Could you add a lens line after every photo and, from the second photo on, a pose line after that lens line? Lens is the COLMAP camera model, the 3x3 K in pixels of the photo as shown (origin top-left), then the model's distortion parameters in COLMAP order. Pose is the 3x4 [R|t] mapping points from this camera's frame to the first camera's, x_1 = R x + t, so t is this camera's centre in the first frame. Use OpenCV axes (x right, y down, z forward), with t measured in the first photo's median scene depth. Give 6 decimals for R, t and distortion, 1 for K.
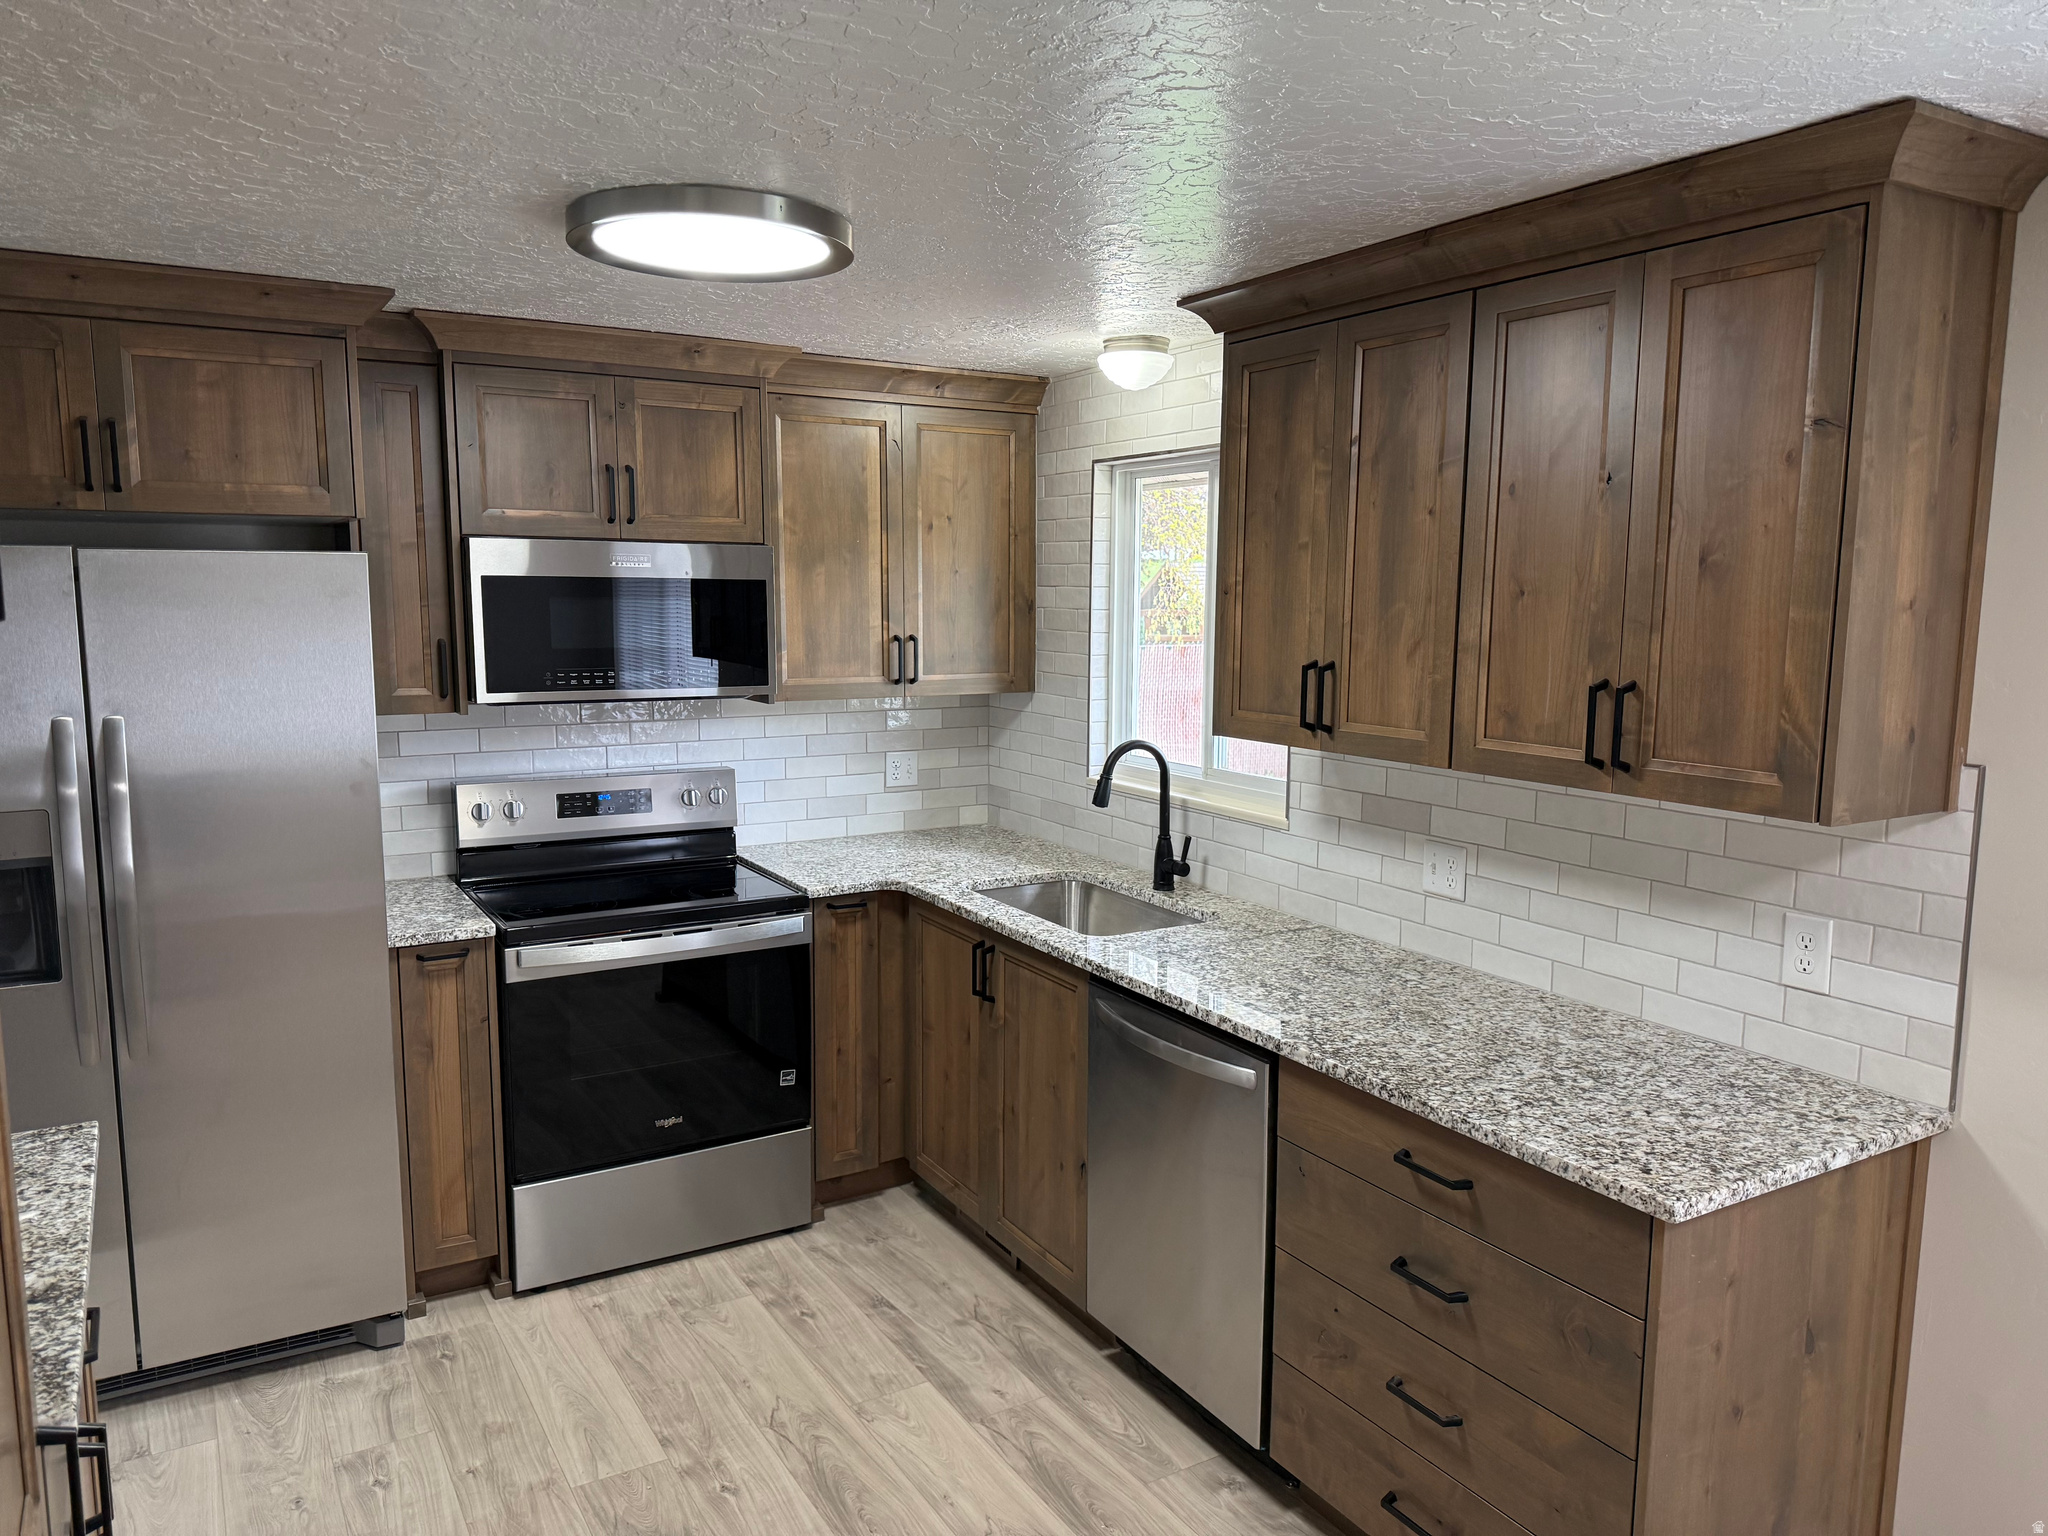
lens RADIAL K [[1445.6, 0, 1038.1], [0, 1445.6, 778.0], [0, 0, 1]] dist [0.063823, -0.068601]
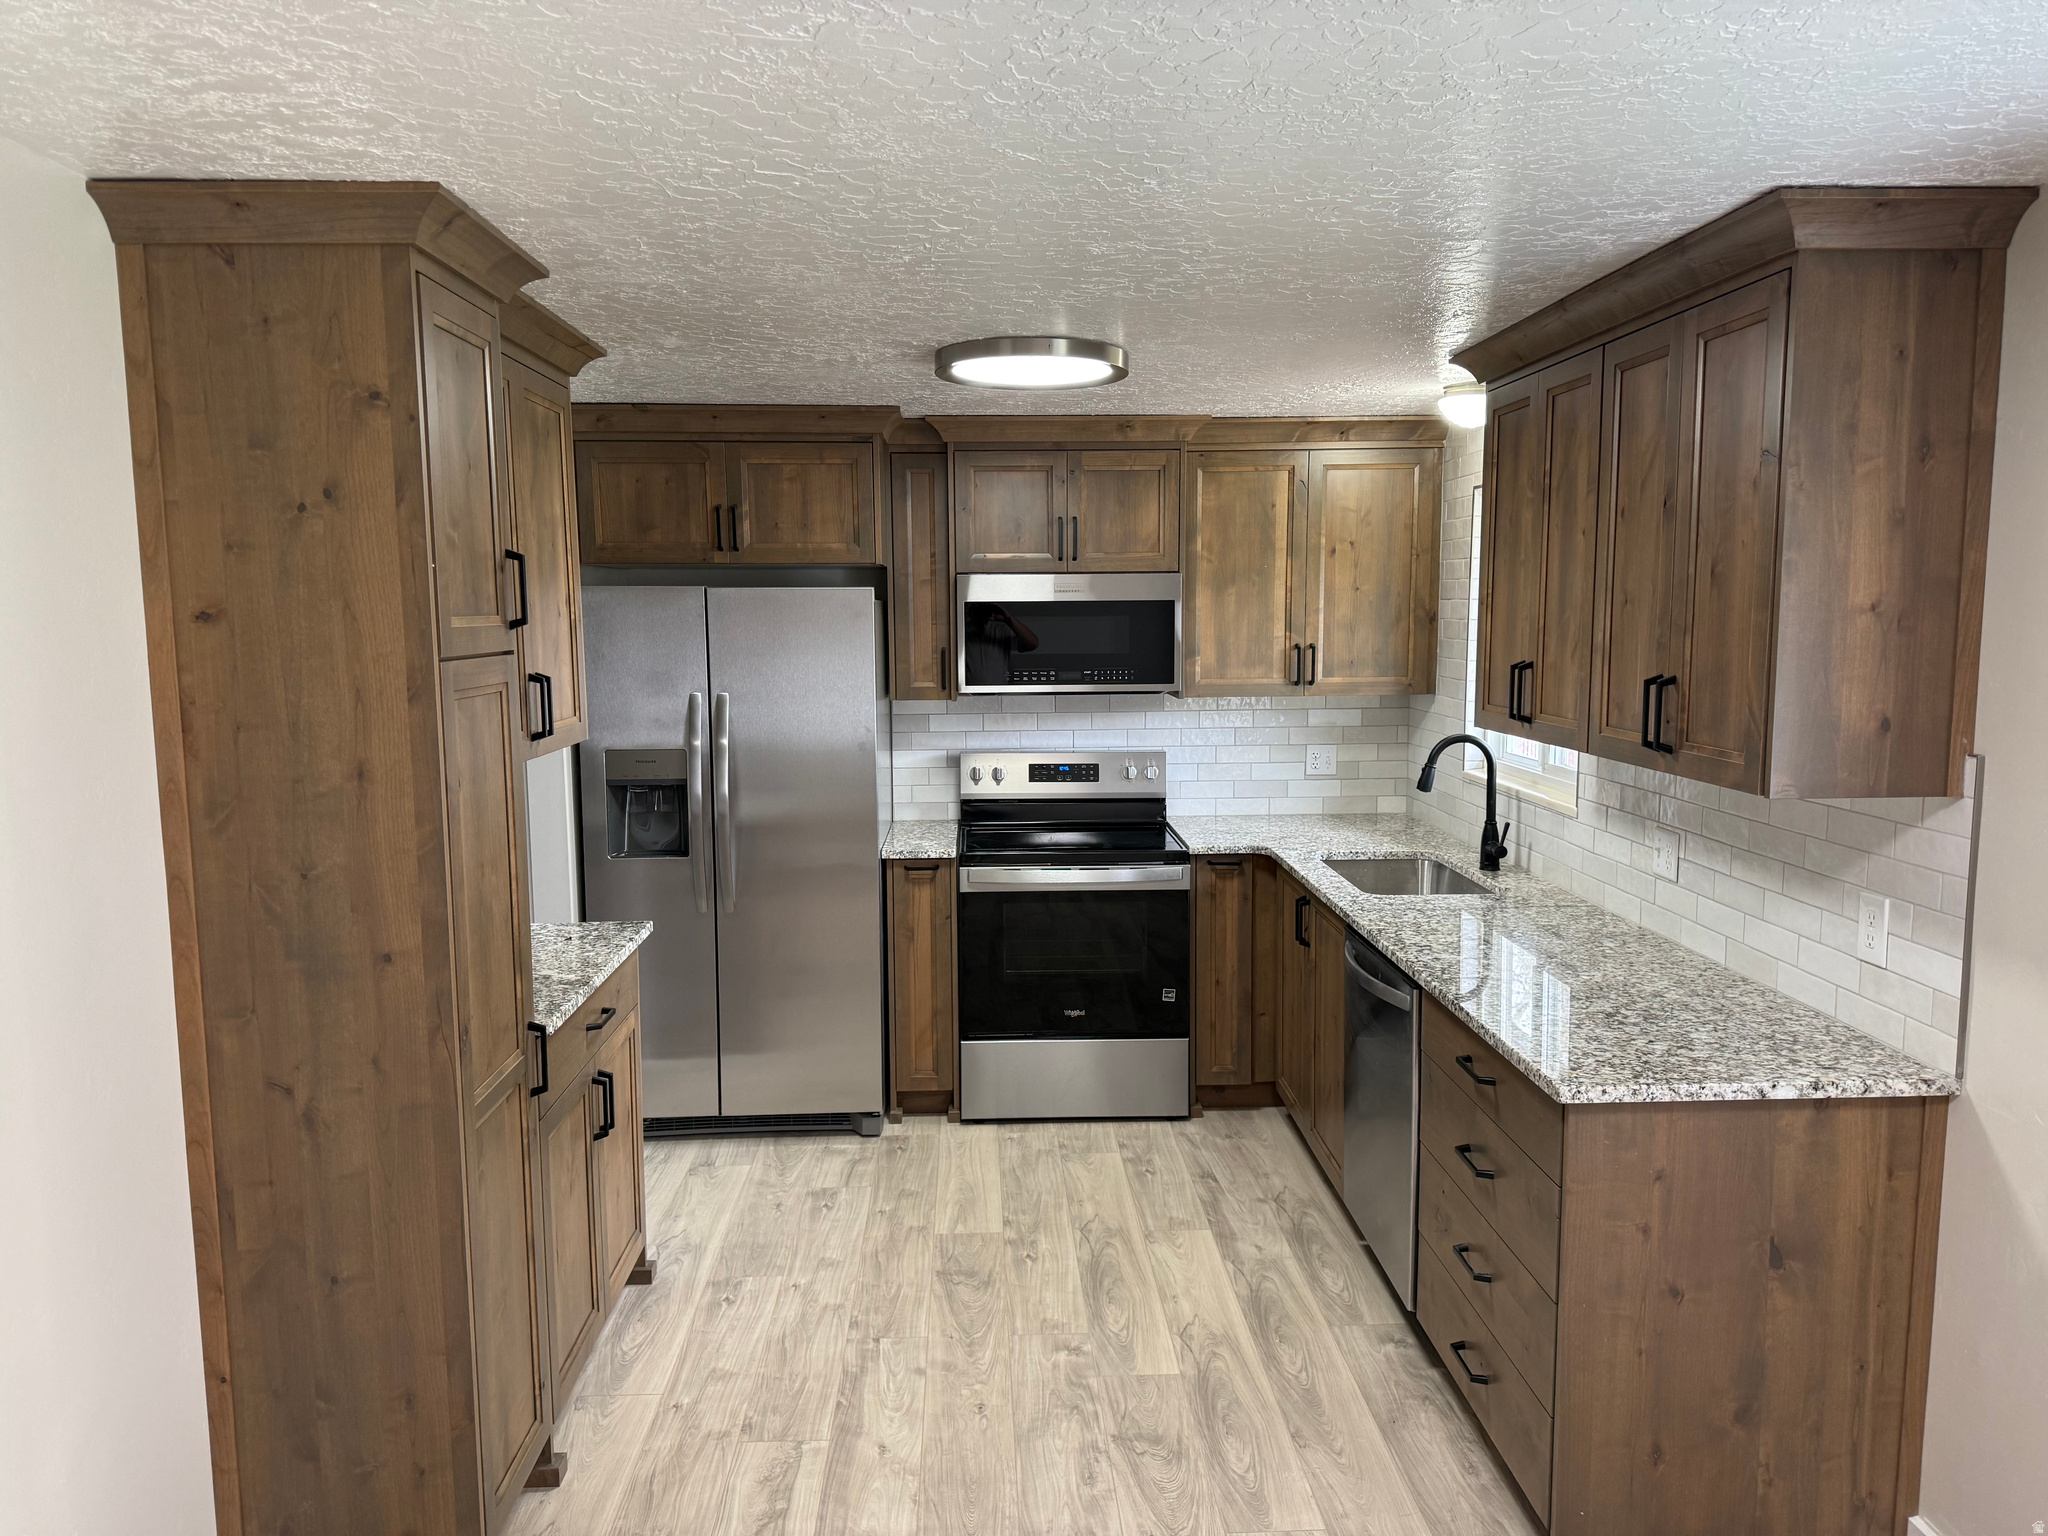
lens RADIAL K [[1445.6, 0, 1022.7], [0, 1445.6, 769.4], [0, 0, 1]] dist [0.063823, -0.068601]
pose [[0.874847, 0.041363, -0.482630, 0.388826], [-0.050347, 0.998716, -0.005670, 0.030889], [0.481776, 0.029259, 0.875806, -0.202282]]
